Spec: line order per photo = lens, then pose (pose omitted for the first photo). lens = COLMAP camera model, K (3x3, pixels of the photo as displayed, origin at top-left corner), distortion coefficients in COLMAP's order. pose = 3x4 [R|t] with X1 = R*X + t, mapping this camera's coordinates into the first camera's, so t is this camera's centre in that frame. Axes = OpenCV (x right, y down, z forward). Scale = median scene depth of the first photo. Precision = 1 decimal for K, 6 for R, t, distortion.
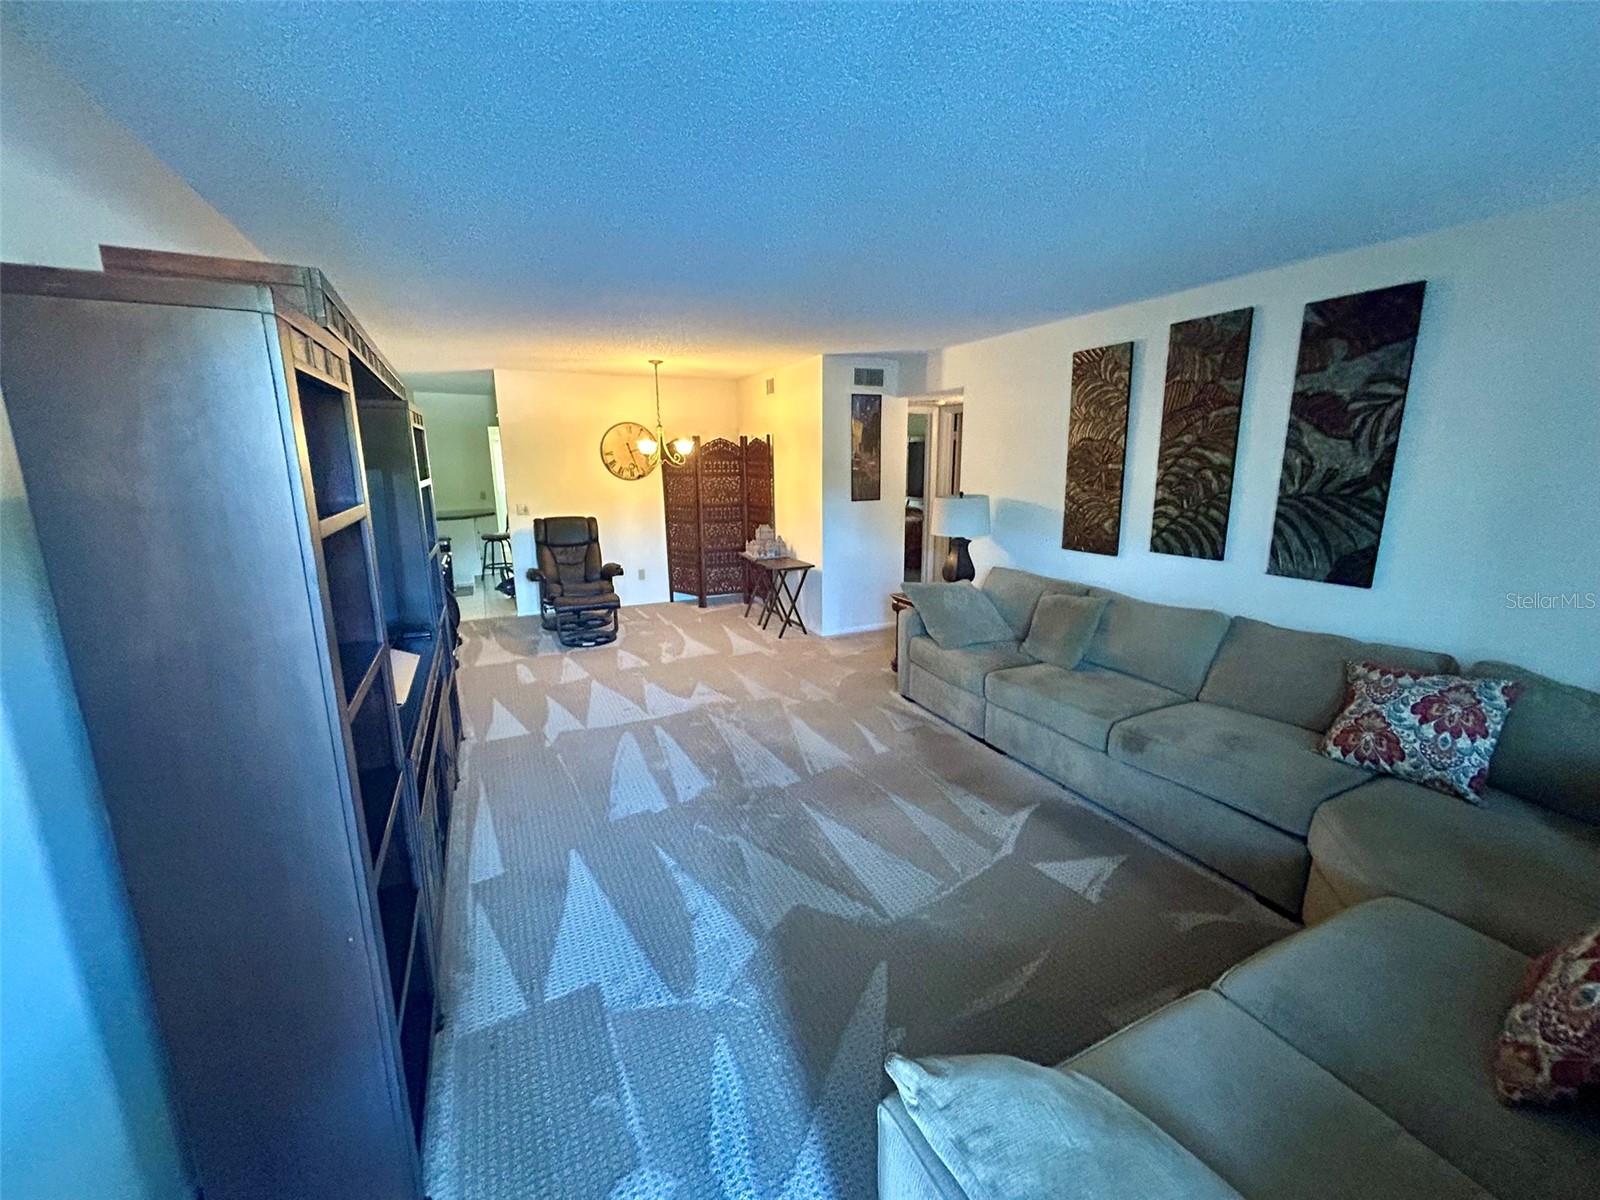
lens RADIAL K [[648.7, 0, 796.7], [0, 648.7, 599.6], [0, 0, 1]] dist [-0.024834, 0.020529]
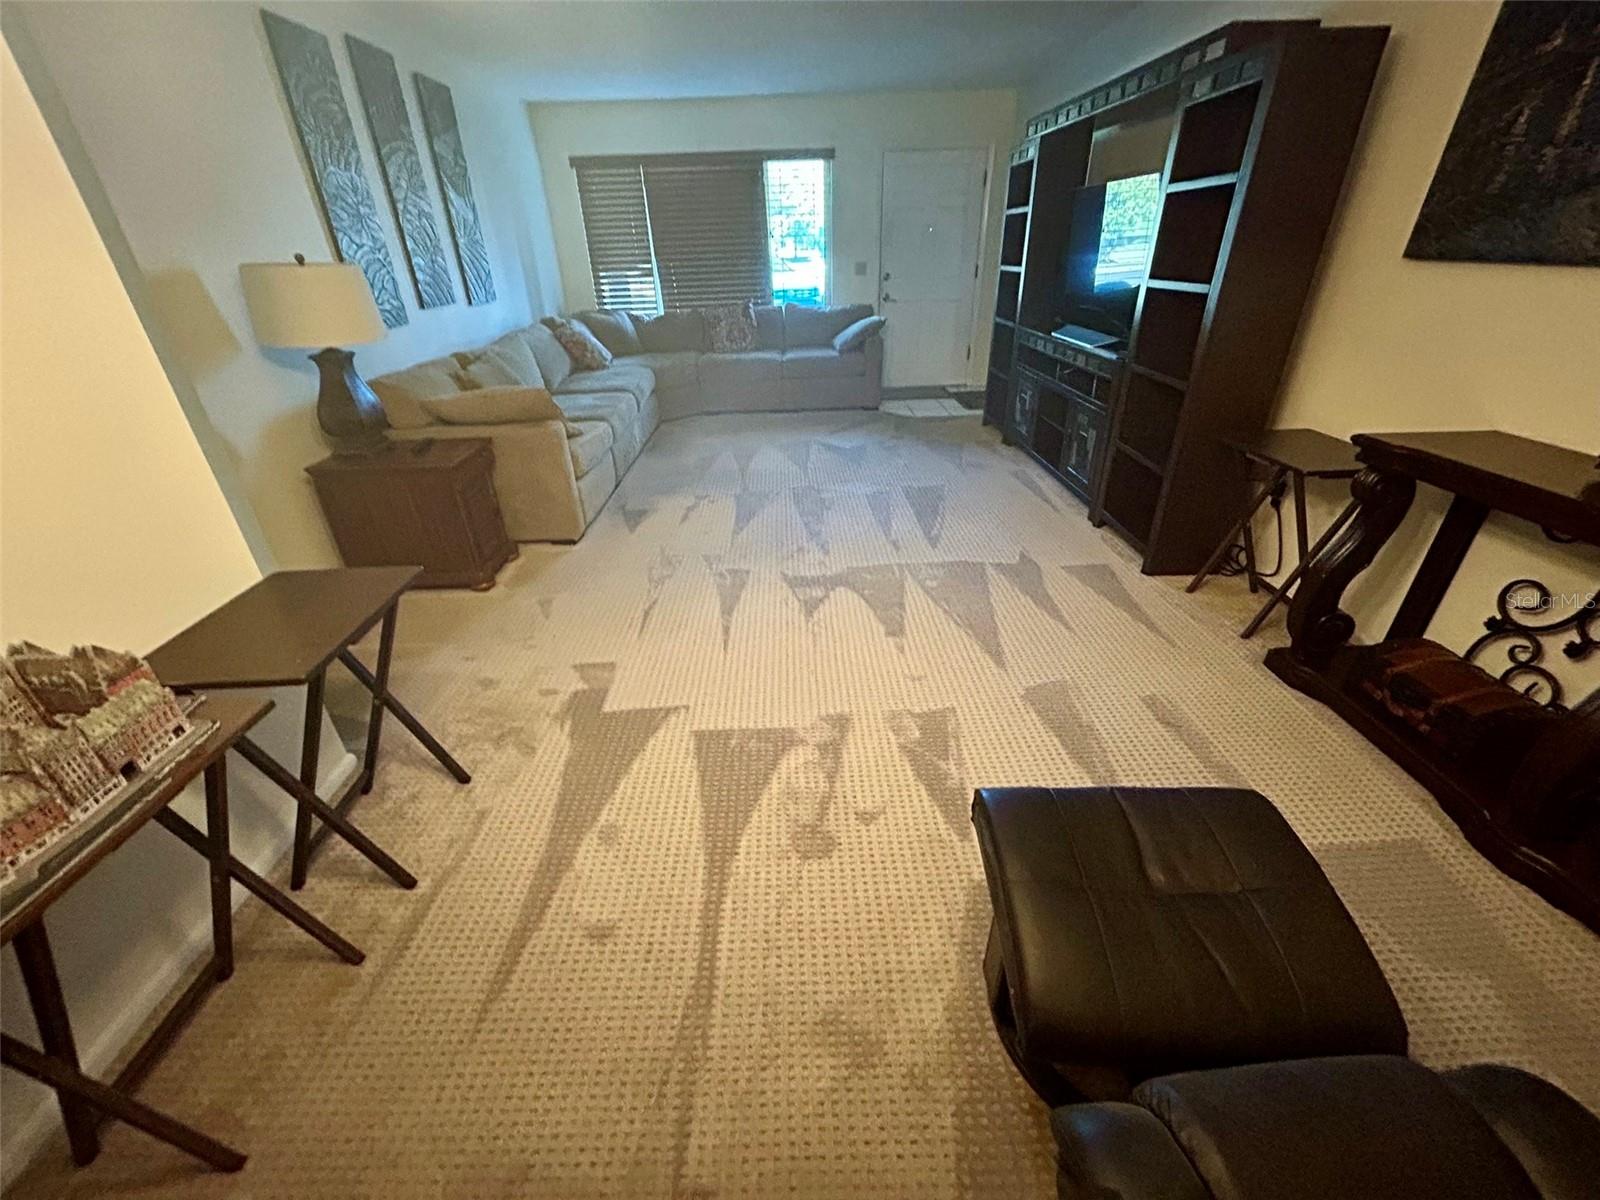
lens RADIAL K [[642.9, 0, 799.1], [0, 642.9, 597.6], [0, 0, 1]] dist [0.002941, 0.000187]
pose [[-0.910570, -0.175874, 0.374074, -0.562360], [0.115962, 0.759940, 0.639565, -0.391360], [-0.396756, 0.625747, -0.671584, 2.187319]]
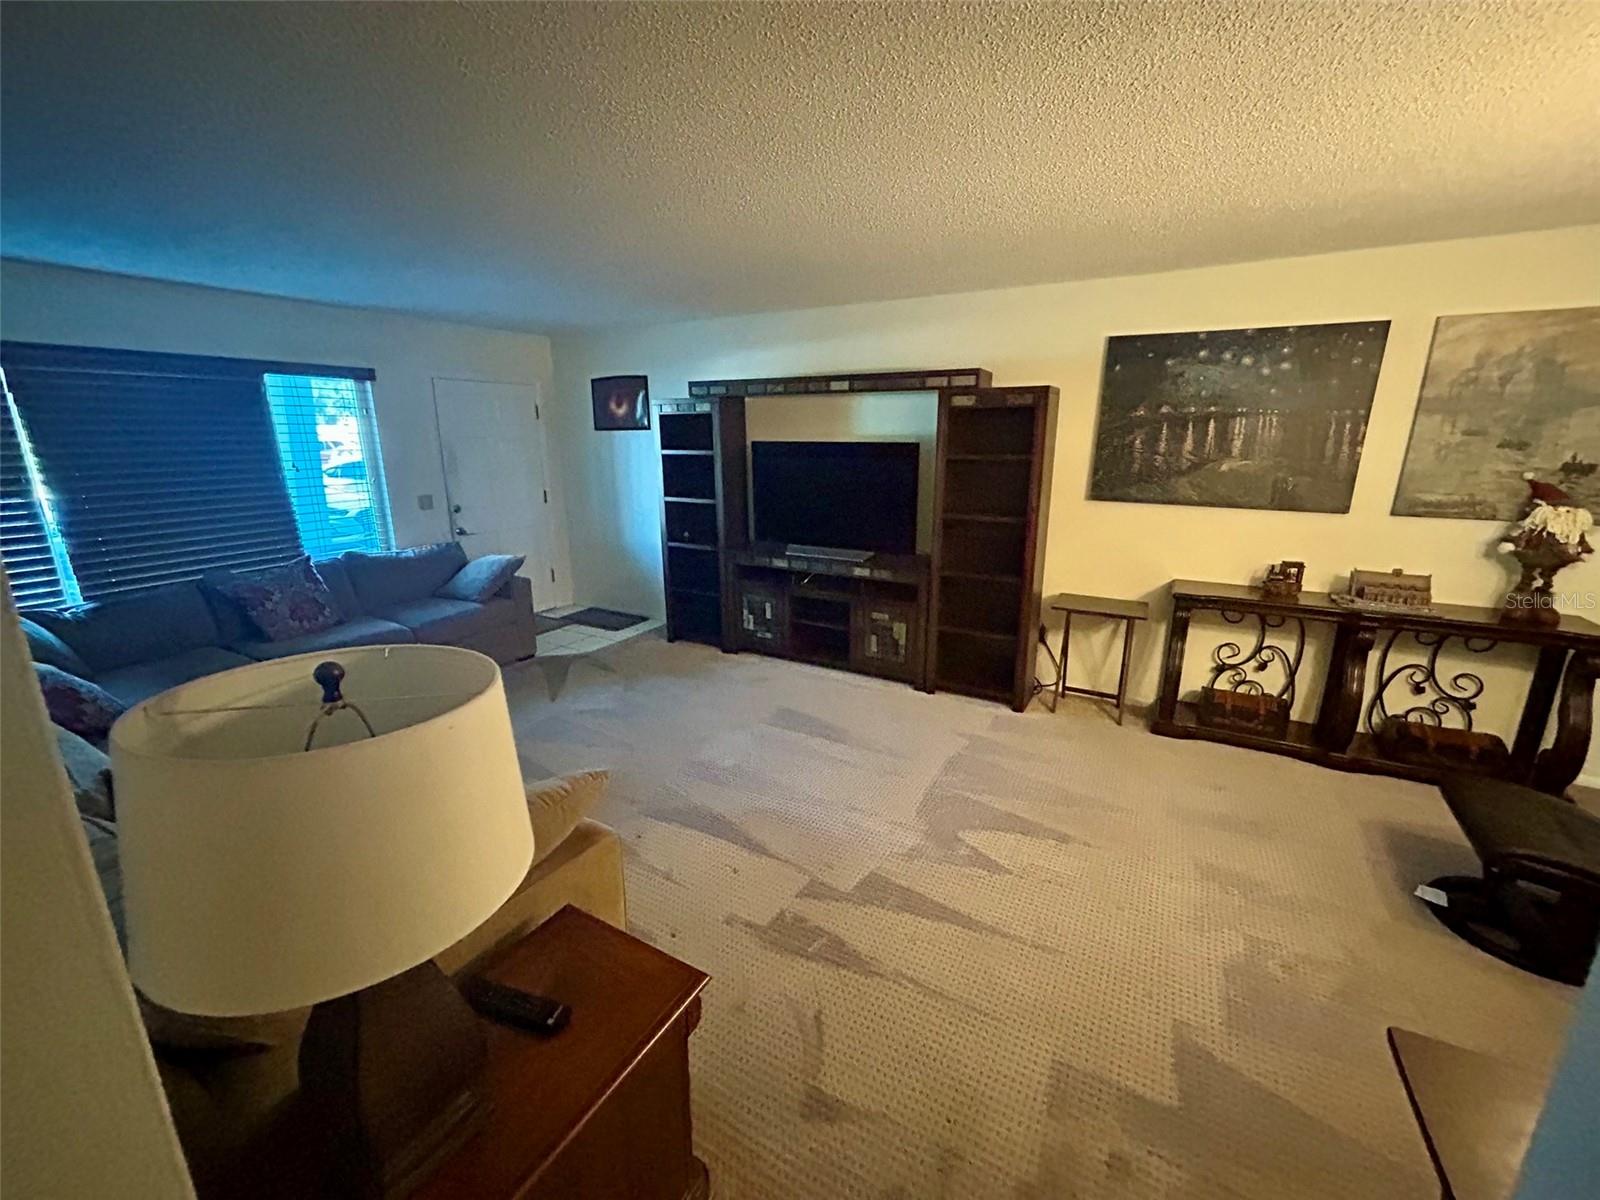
lens RADIAL K [[648.7, 0, 796.7], [0, 648.7, 599.6], [0, 0, 1]] dist [-0.024834, 0.020529]
pose [[-0.821312, 0.147395, -0.551110, 0.402567], [-0.118388, 0.900978, 0.417400, -0.433689], [0.558060, 0.408060, -0.722534, 1.898350]]
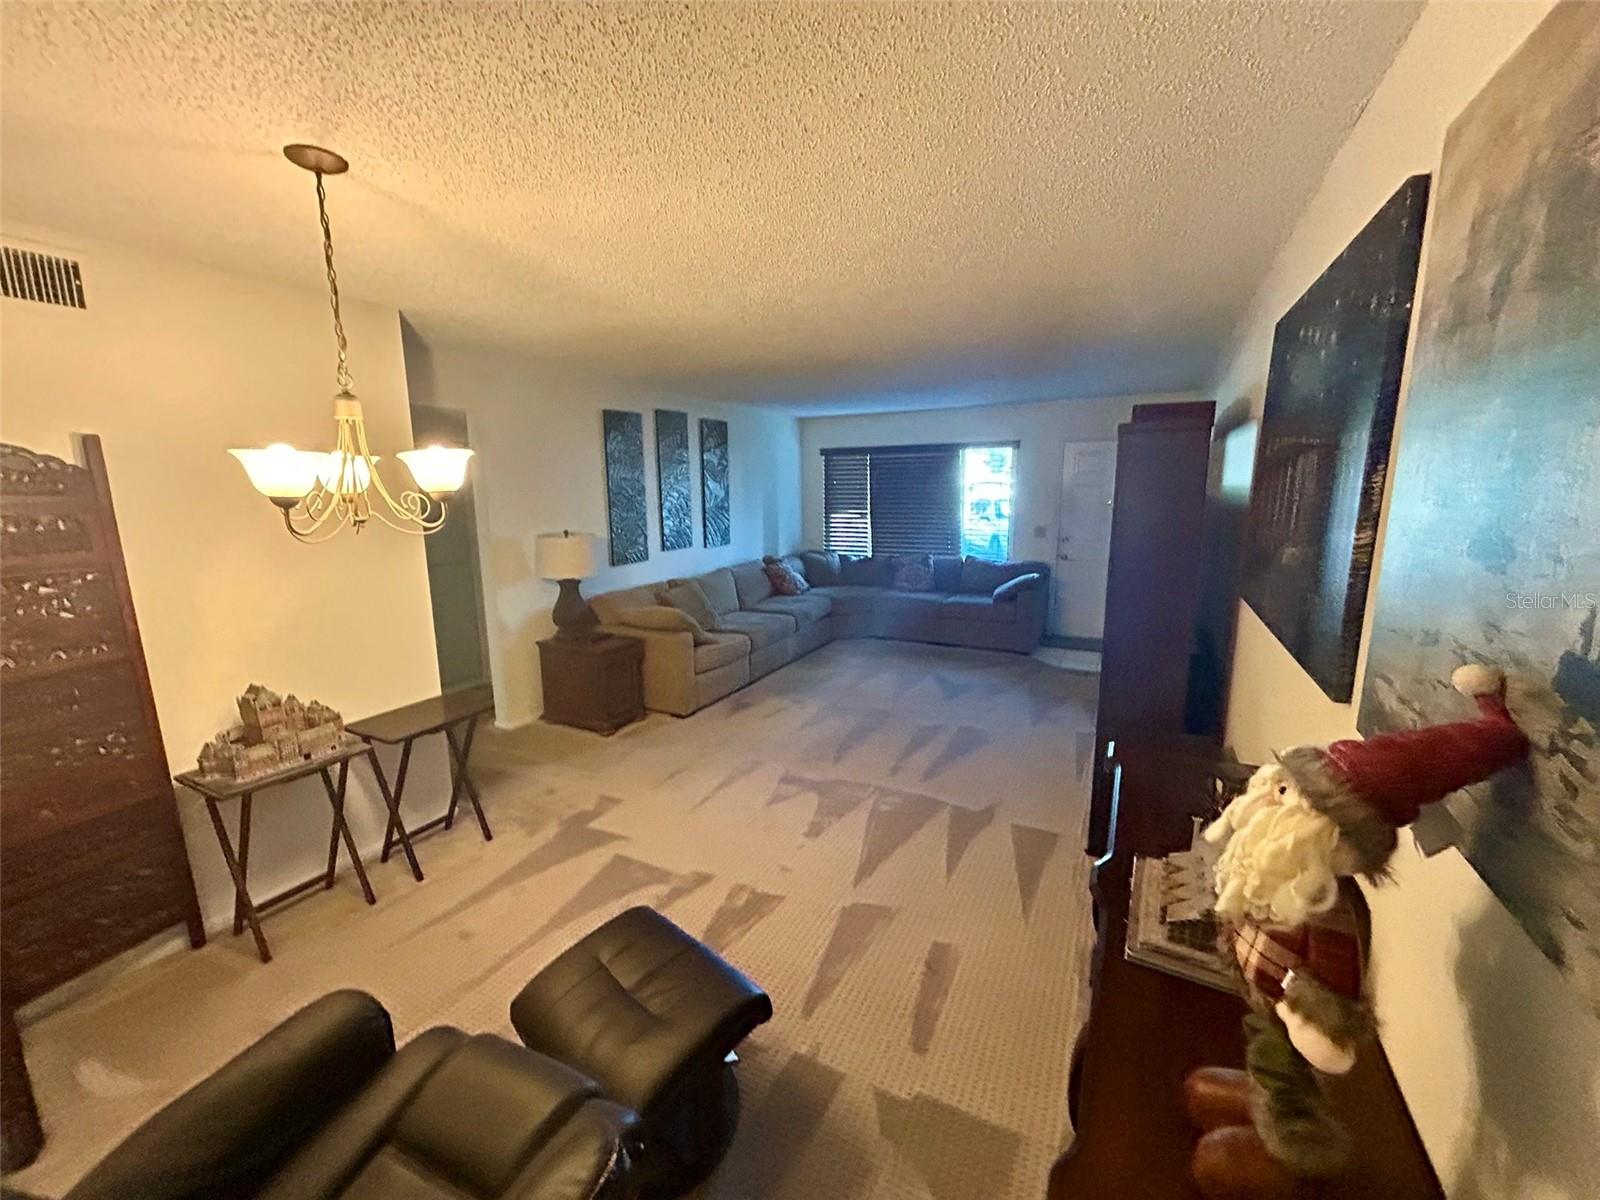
lens RADIAL K [[642.9, 0, 799.1], [0, 642.9, 597.6], [0, 0, 1]] dist [0.002941, 0.000187]
pose [[-0.600424, -0.131995, 0.788713, -1.123886], [0.182859, 0.937491, 0.296098, -0.468725], [-0.778494, 0.322007, -0.538756, 2.049754]]
